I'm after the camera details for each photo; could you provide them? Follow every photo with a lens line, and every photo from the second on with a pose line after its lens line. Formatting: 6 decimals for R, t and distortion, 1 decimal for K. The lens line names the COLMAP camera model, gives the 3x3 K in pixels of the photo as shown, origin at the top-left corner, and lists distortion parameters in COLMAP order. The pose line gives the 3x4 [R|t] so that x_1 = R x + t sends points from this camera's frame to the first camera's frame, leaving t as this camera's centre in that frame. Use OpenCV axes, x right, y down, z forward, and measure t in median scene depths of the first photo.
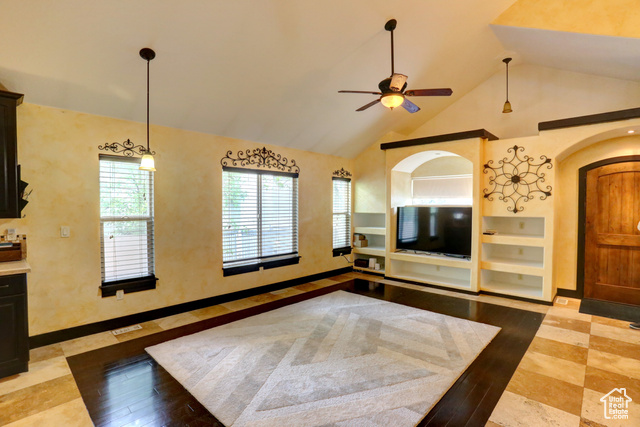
lens RADIAL K [[317.3, 0, 325.5], [0, 317.3, 213.2], [0, 0, 1]] dist [-0.080240, 0.029970]
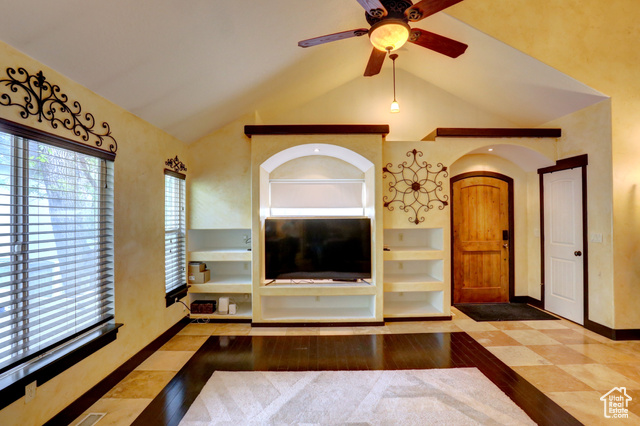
lens RADIAL K [[317.3, 0, 325.5], [0, 317.3, 212.7], [0, 0, 1]] dist [-0.080240, 0.029970]
pose [[0.725141, 0.000492, 0.688601, -0.193355], [0.025177, 0.999312, -0.027226, -0.014775], [-0.688141, 0.037079, 0.724629, 0.487055]]
